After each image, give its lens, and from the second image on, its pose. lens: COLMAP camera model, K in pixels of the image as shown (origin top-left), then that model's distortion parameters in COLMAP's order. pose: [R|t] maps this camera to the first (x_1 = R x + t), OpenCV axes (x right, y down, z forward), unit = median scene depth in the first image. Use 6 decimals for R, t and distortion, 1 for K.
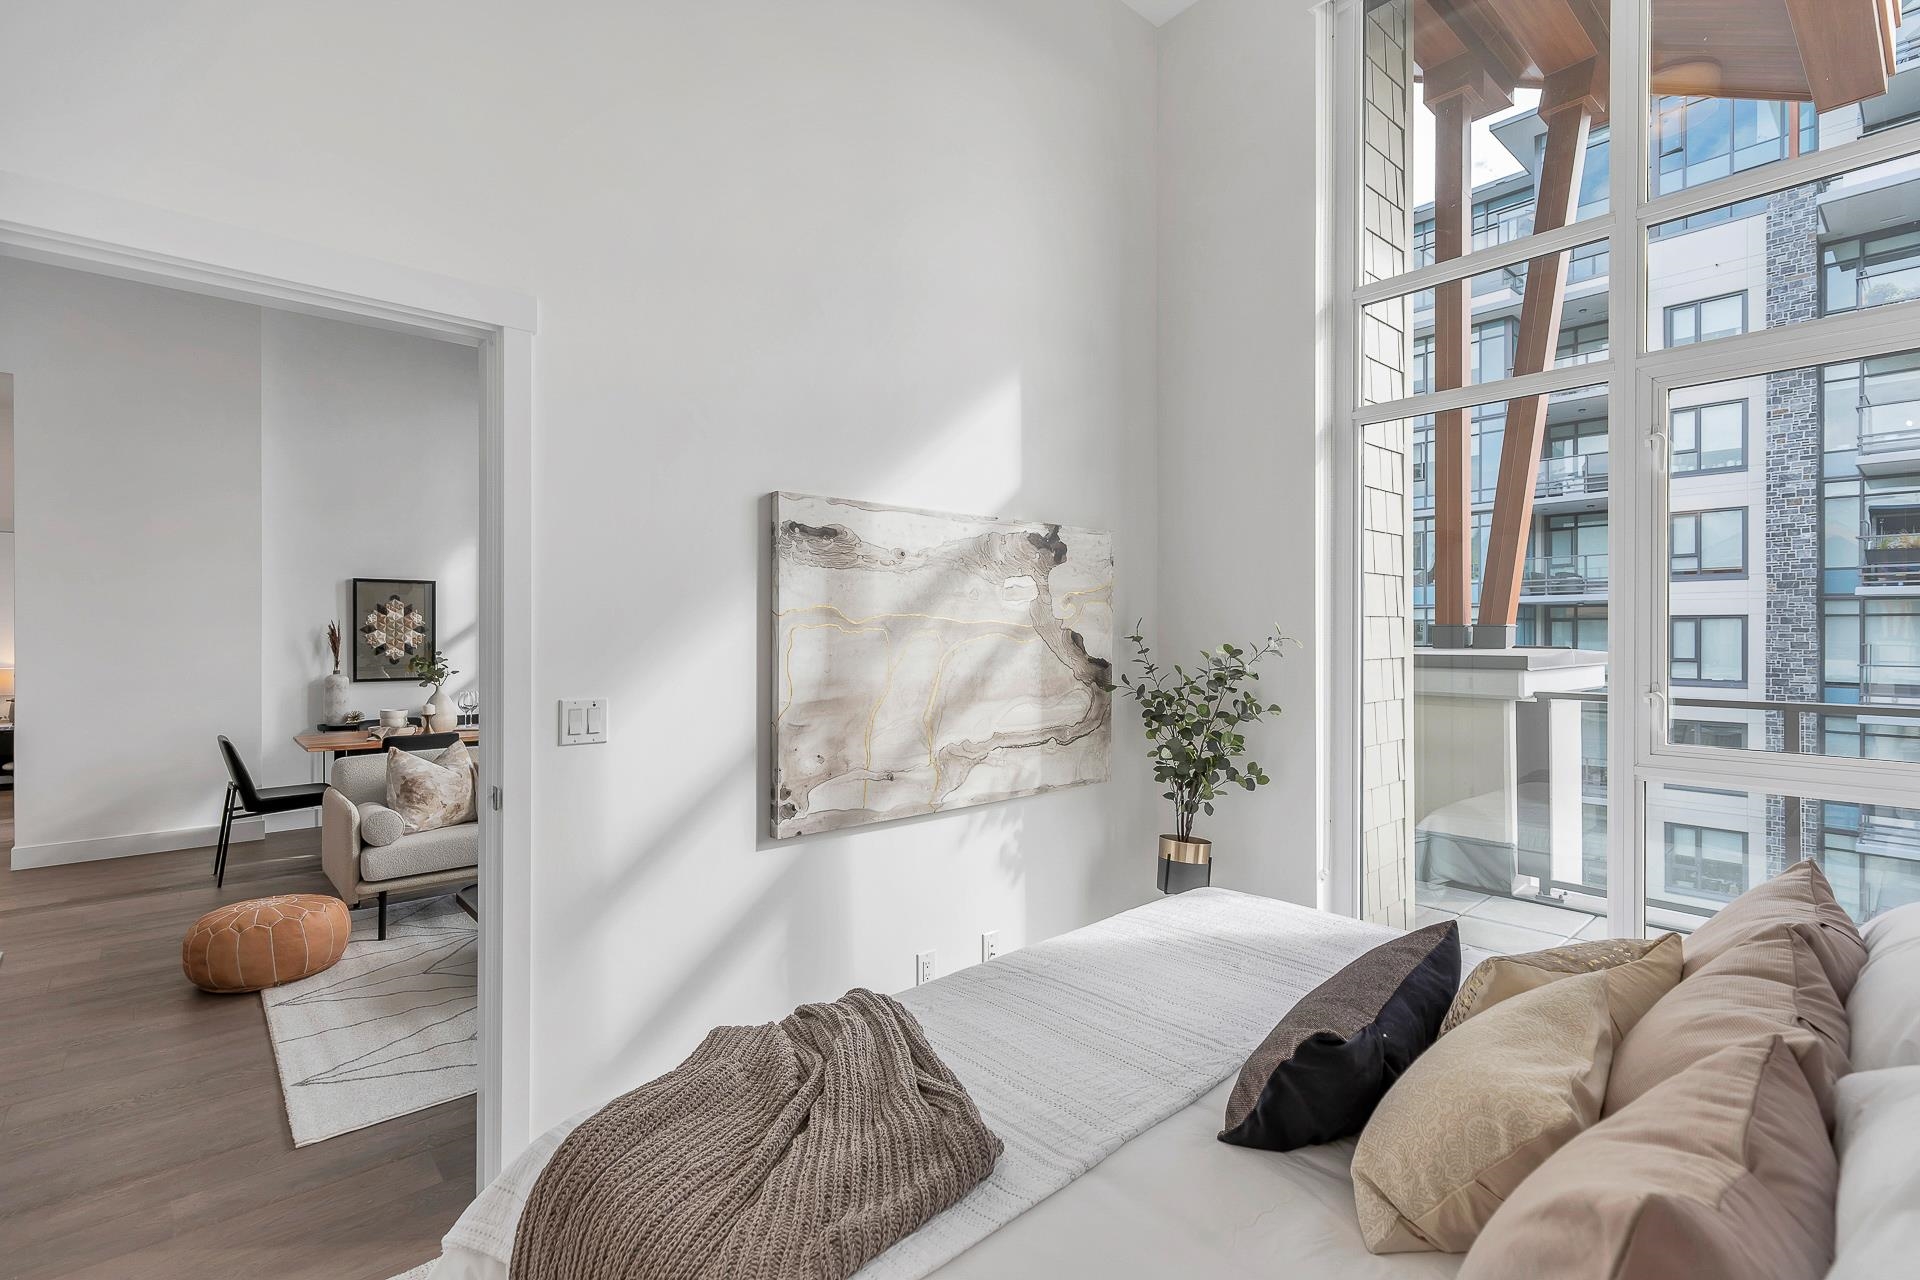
lens RADIAL K [[870.5, 0, 978.1], [0, 870.5, 632.1], [0, 0, 1]] dist [0.006746, 0.000433]
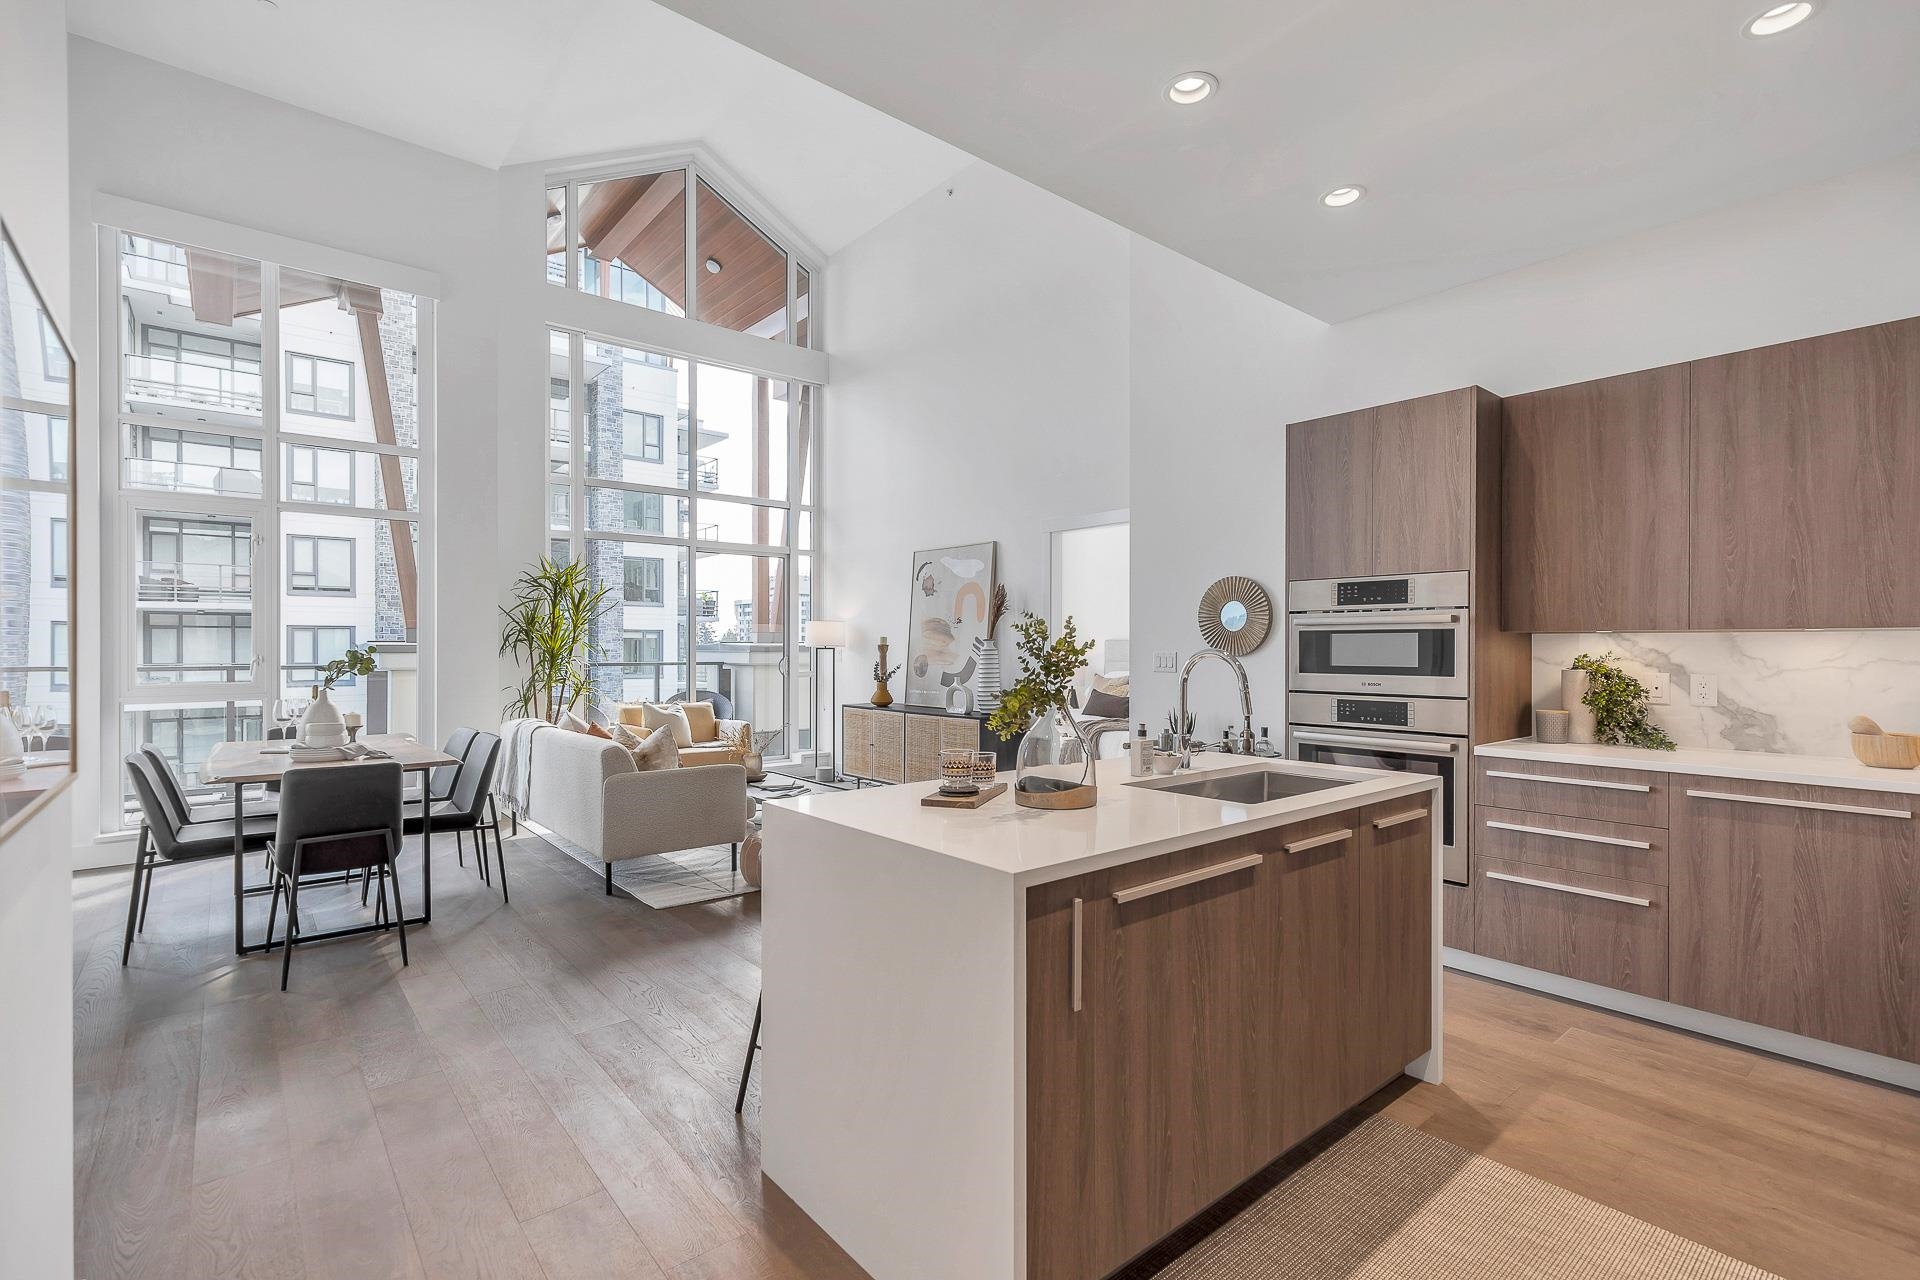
lens RADIAL K [[870.5, 0, 939.6], [0, 870.5, 641.1], [0, 0, 1]] dist [0.006746, 0.000433]
pose [[0.059176, 0.004732, 0.998236, -0.319073], [-0.002112, 0.999987, -0.004615, 0.005321], [-0.998245, -0.001835, 0.059185, 0.107378]]
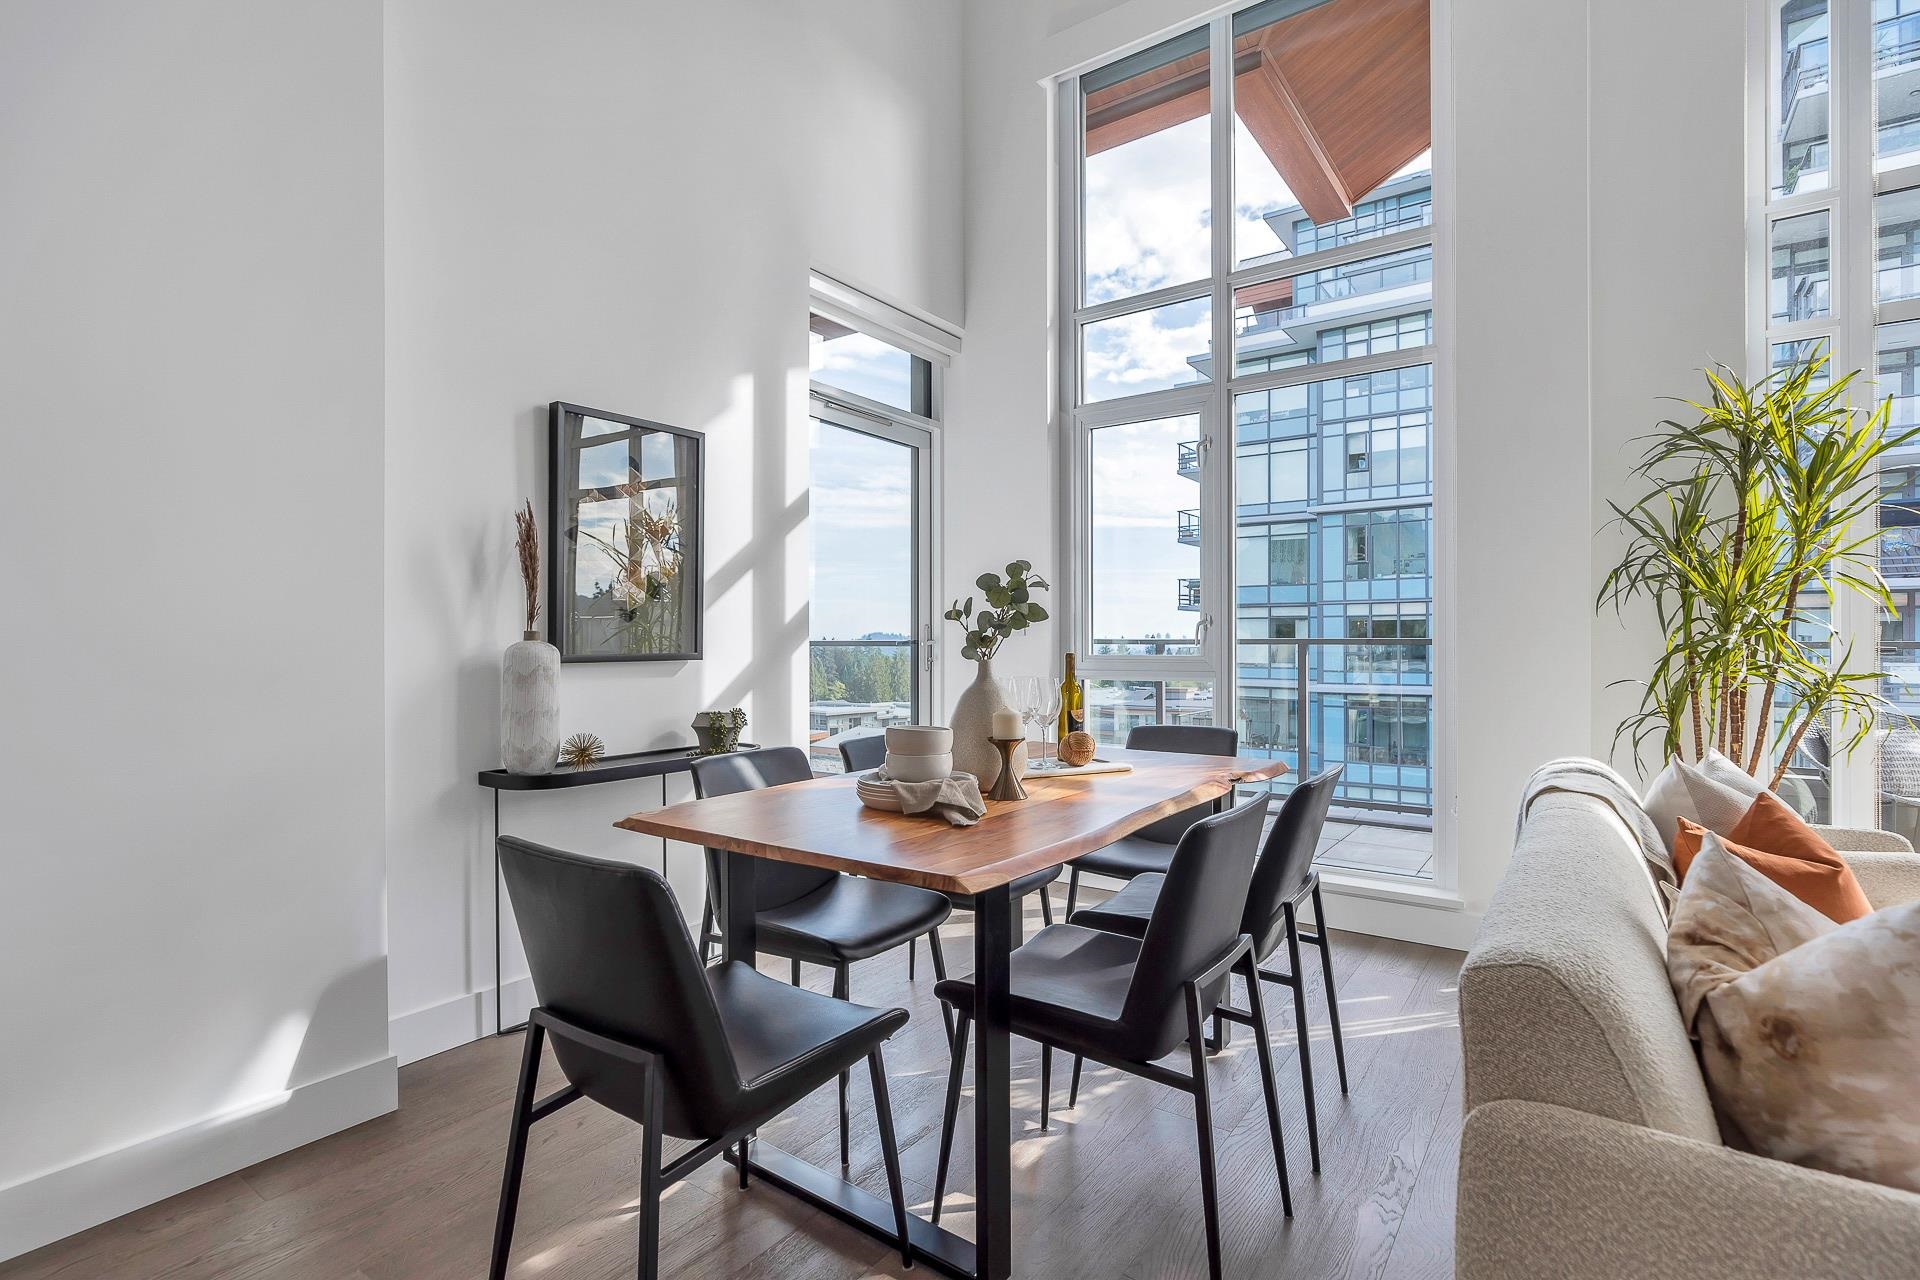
lens RADIAL K [[904.2, 0, 965.6], [0, 904.2, 638.4], [0, 0, 1]] dist [-0.006302, -0.000646]
pose [[0.977841, -0.001799, 0.209343, -0.170406], [0.001714, 0.999998, 0.000588, 0.012805], [-0.209344, -0.000217, 0.977842, 0.153290]]
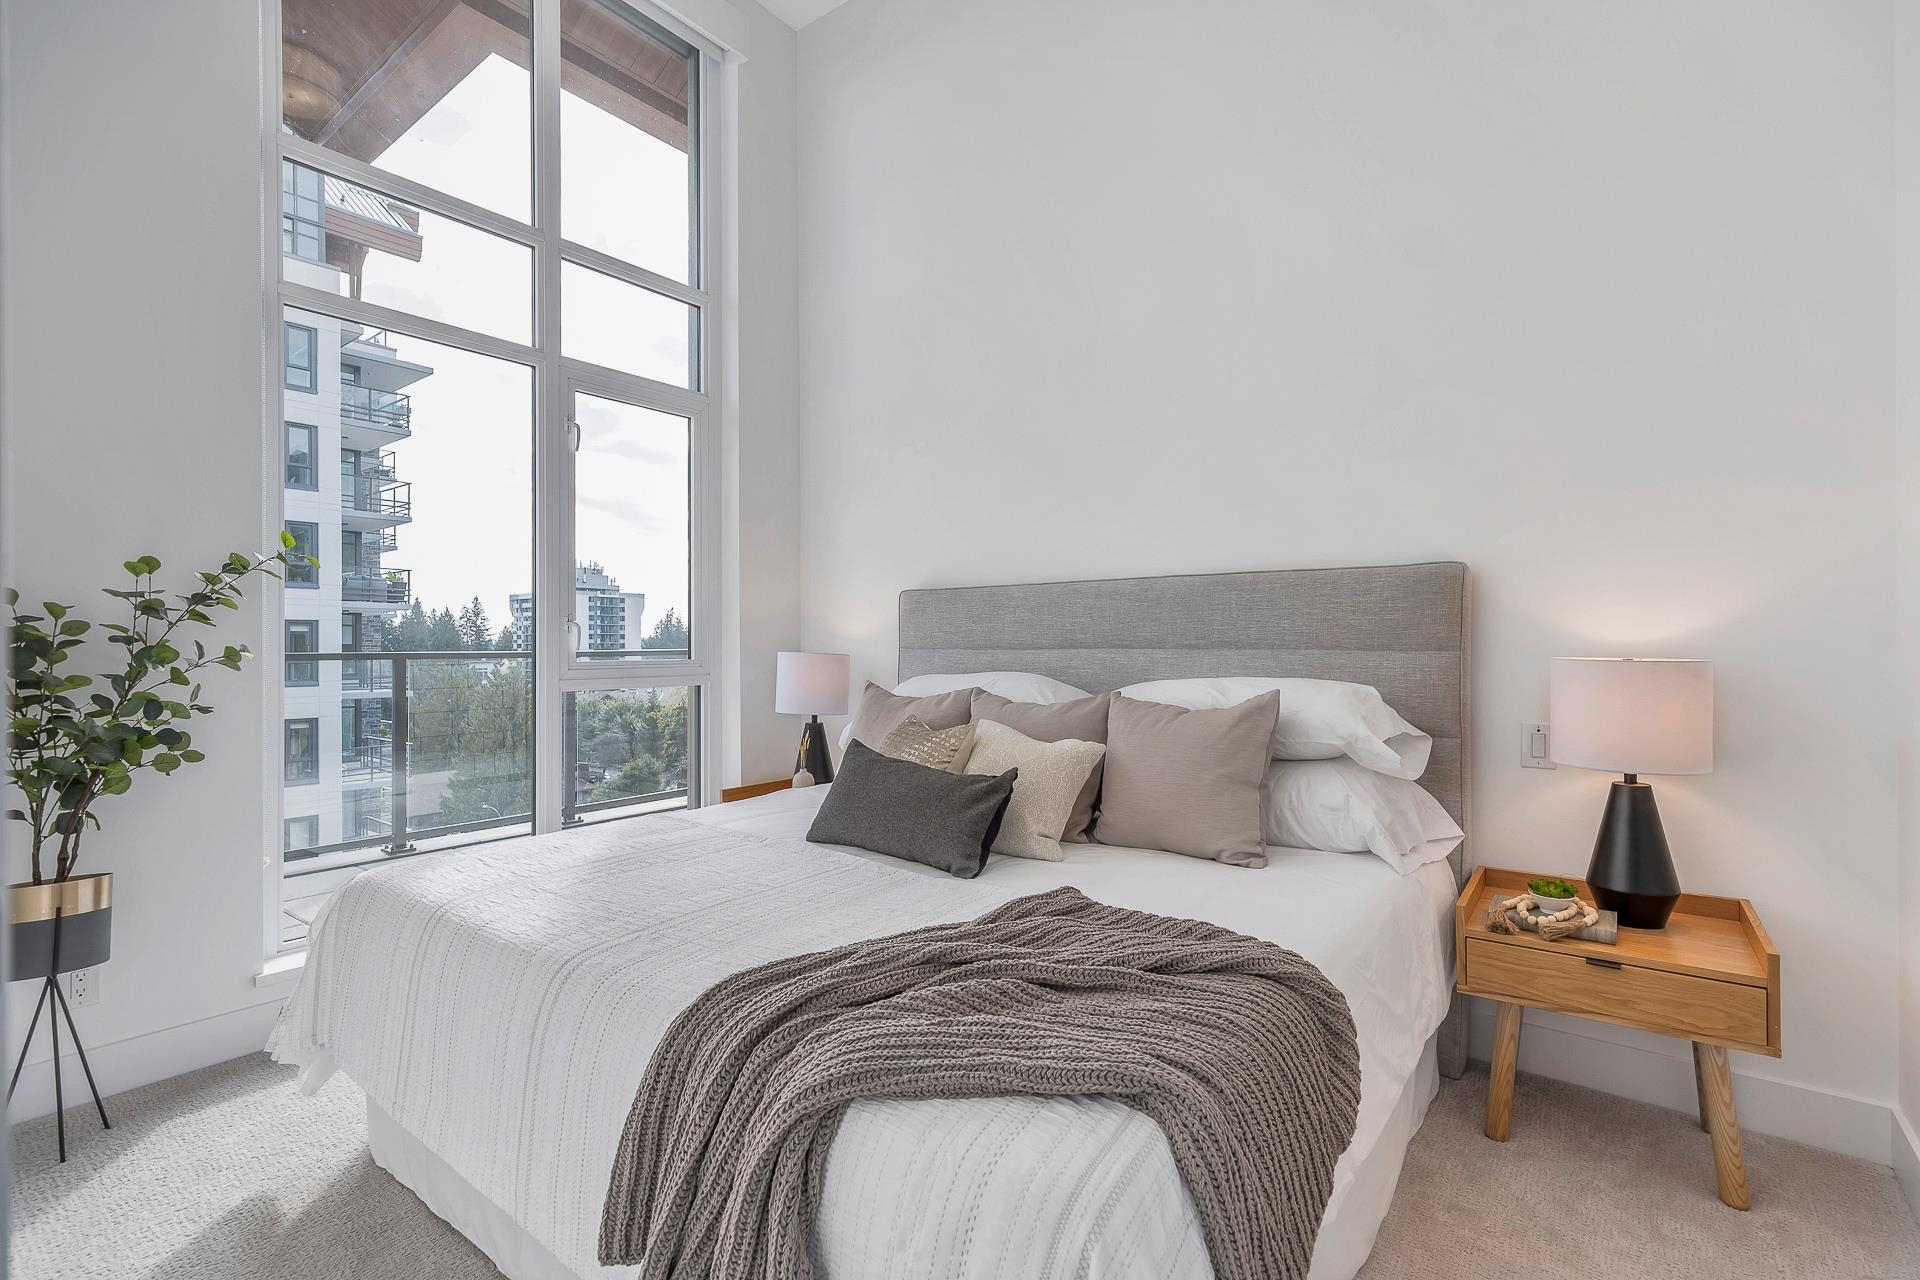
lens RADIAL K [[870.5, 0, 941.7], [0, 870.5, 643.9], [0, 0, 1]] dist [0.006746, 0.000433]
pose [[-0.157991, 0.000074, 0.987441, -0.056301], [0.002611, 0.999997, 0.000343, 0.013029], [-0.987437, 0.002633, -0.157991, 0.065141]]
